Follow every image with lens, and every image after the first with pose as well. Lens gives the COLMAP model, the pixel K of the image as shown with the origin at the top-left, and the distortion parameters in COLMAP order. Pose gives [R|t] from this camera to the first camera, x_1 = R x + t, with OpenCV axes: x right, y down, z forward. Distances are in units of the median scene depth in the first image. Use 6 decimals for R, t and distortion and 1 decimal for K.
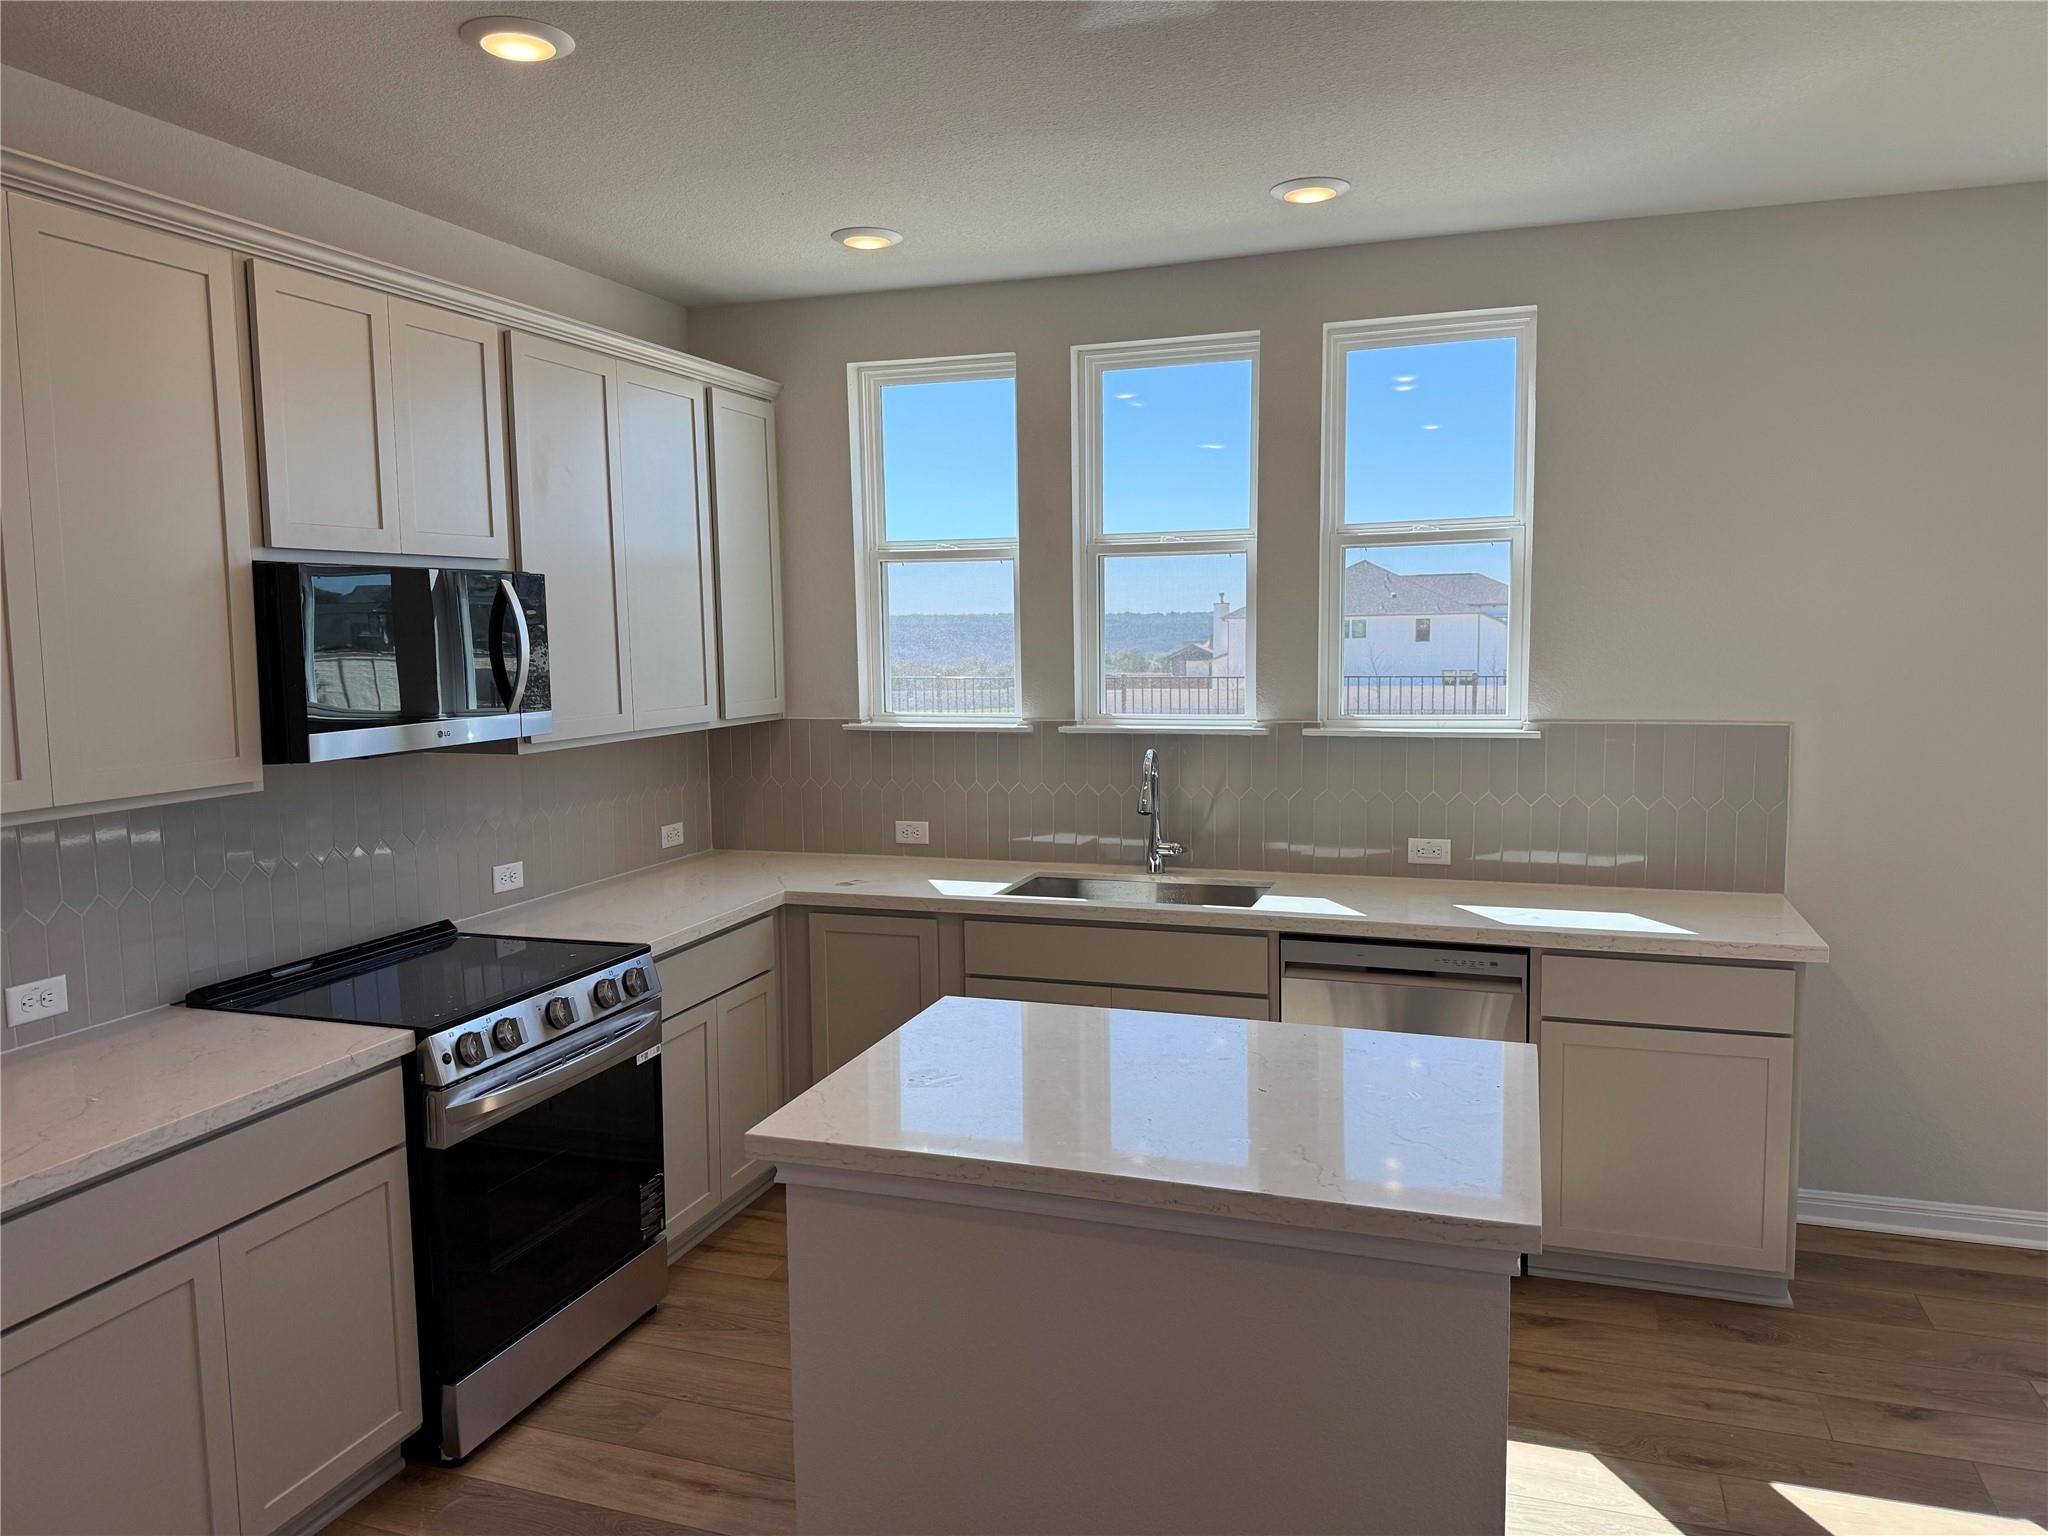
lens RADIAL K [[1442.8, 0, 950.9], [0, 1442.8, 747.9], [0, 0, 1]] dist [0.010851, -0.000785]
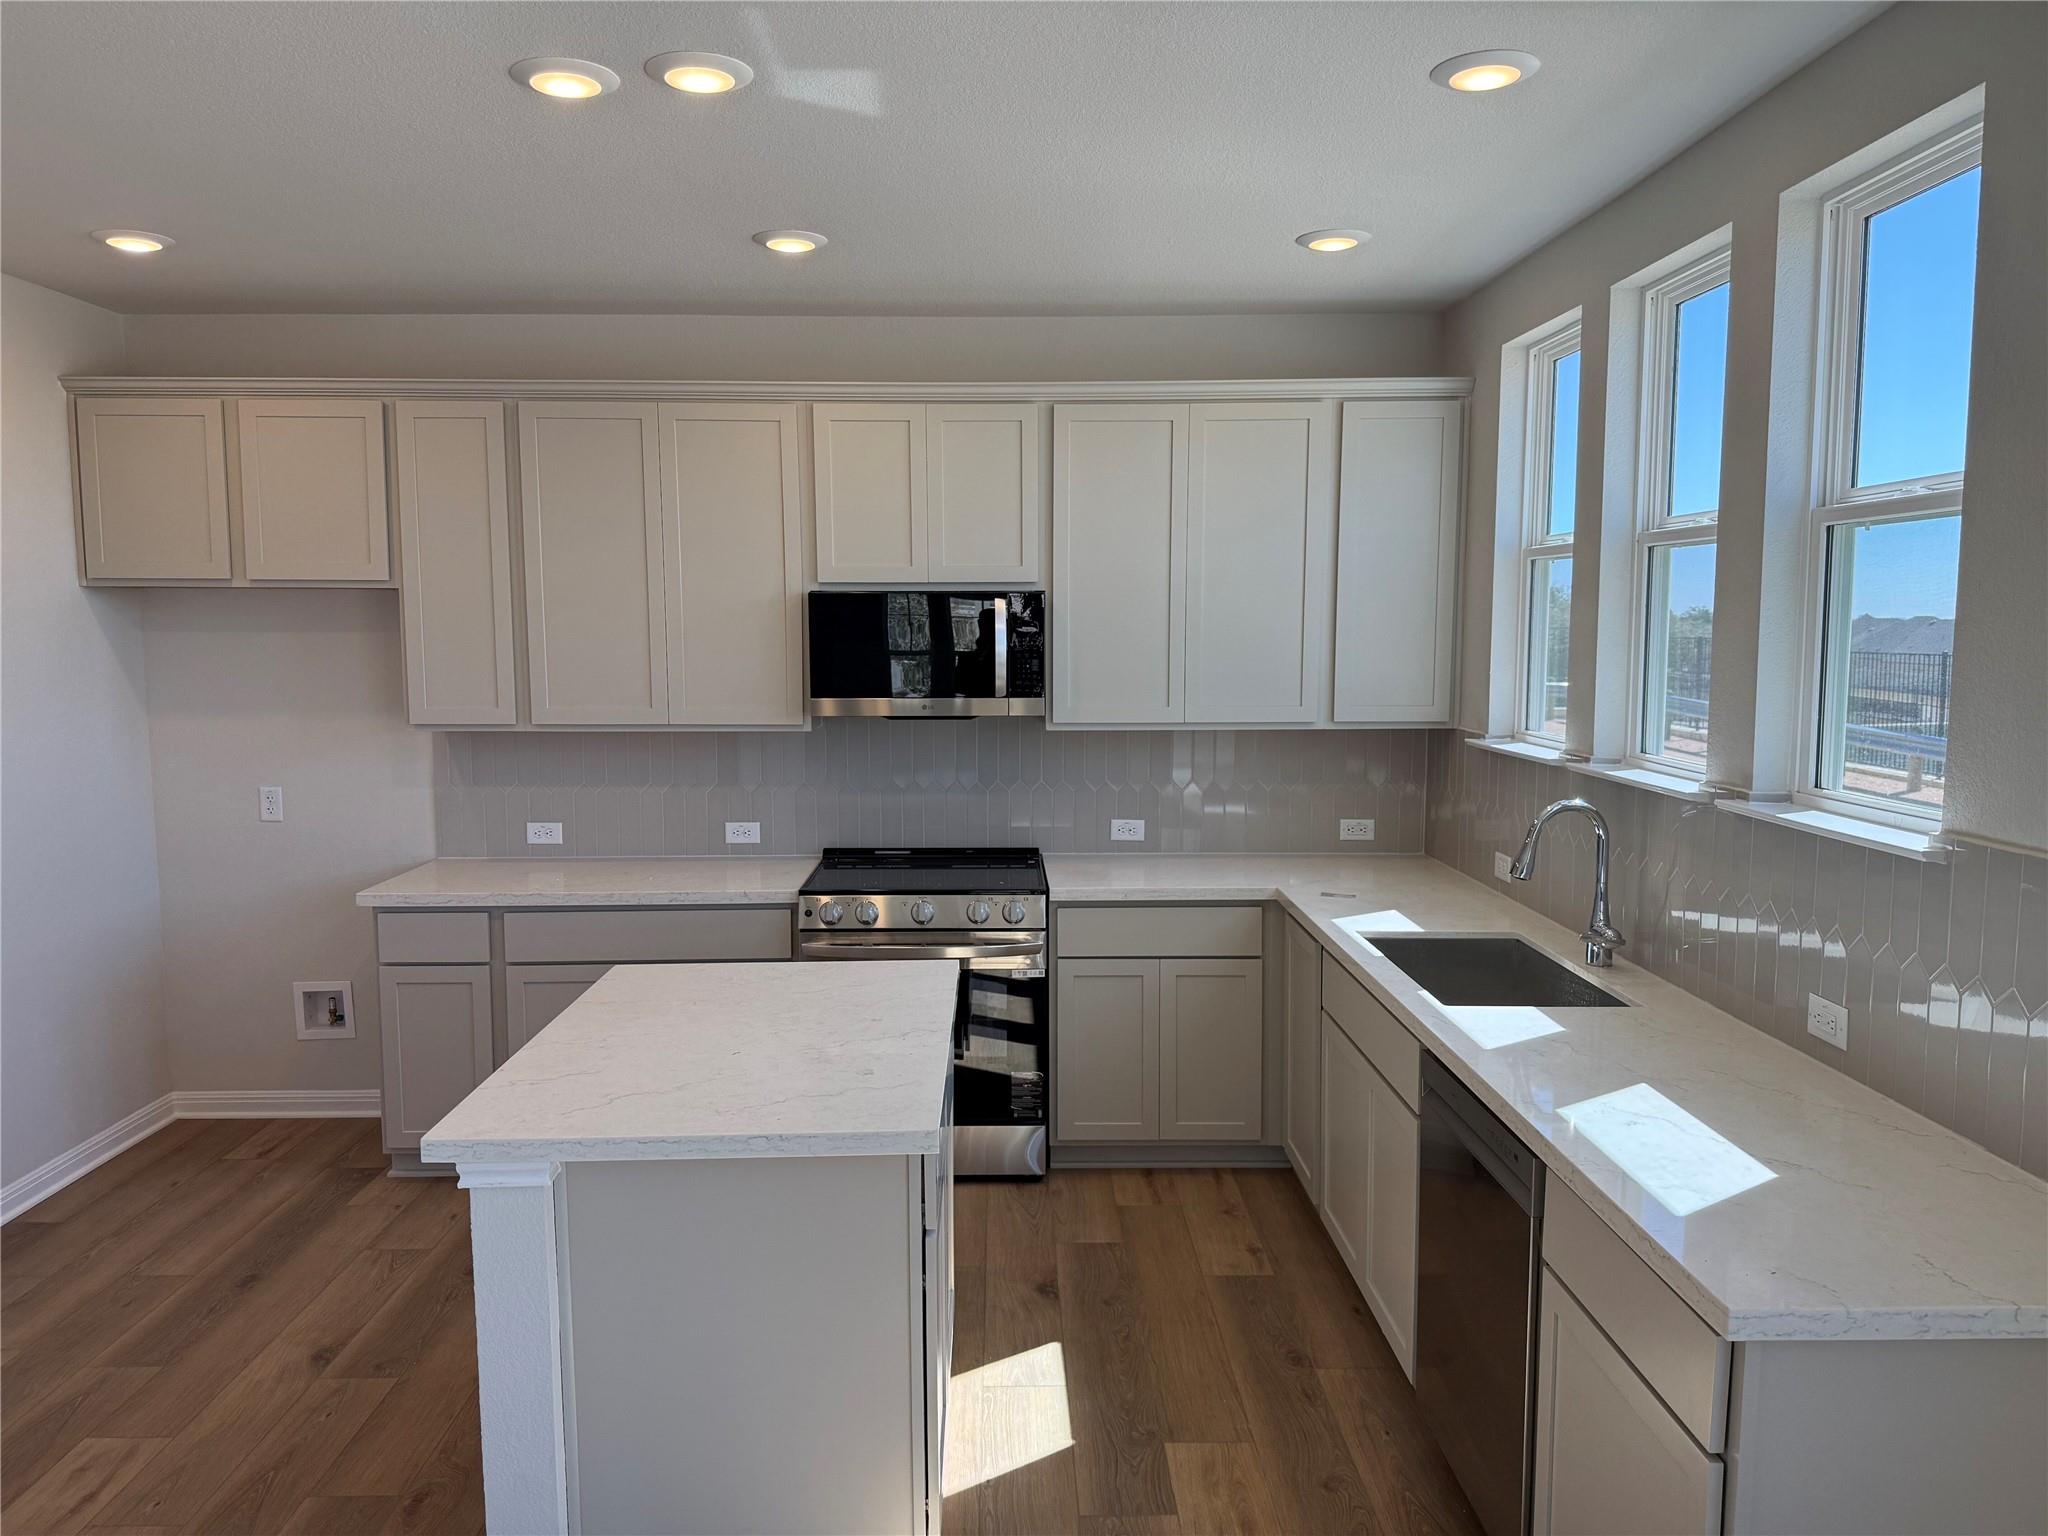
lens RADIAL K [[1442.8, 0, 1037.0], [0, 1442.8, 754.6], [0, 0, 1]] dist [0.010851, -0.000785]
pose [[0.341215, 0.099532, -0.934701, 0.932154], [-0.079003, 0.993897, 0.076995, -0.074464], [0.936659, 0.047572, 0.346996, 0.553147]]
